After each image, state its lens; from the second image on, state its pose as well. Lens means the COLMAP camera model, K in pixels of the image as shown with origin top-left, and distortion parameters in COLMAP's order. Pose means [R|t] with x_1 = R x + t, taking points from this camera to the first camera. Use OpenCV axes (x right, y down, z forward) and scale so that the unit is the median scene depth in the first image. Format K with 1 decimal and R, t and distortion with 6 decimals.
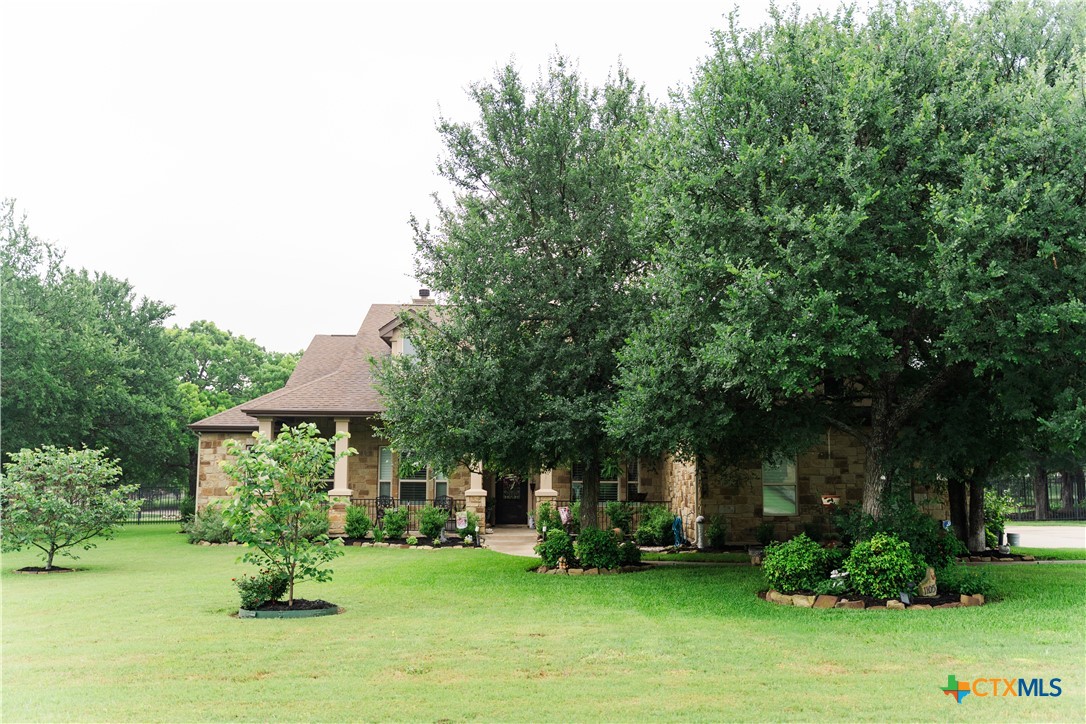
lens RADIAL K [[997.9, 0, 543.2], [0, 997.9, 360.3], [0, 0, 1]] dist [0.011523, 0.000000]
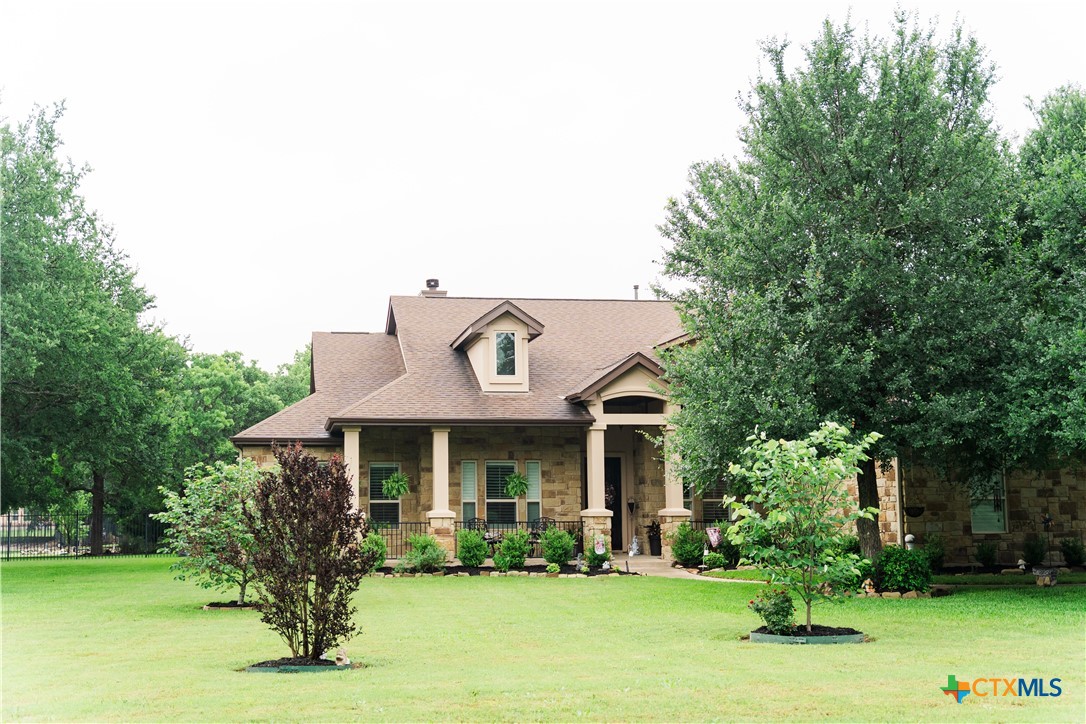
lens RADIAL K [[1157.7, 0, 542.6], [0, 1157.7, 363.3], [0, 0, 1]] dist [0.008699, 0.000000]
pose [[0.995567, 0.001745, 0.094034, -0.256497], [-0.001564, 0.999997, -0.002005, 0.006019], [-0.094037, 0.001849, 0.995567, 0.005067]]
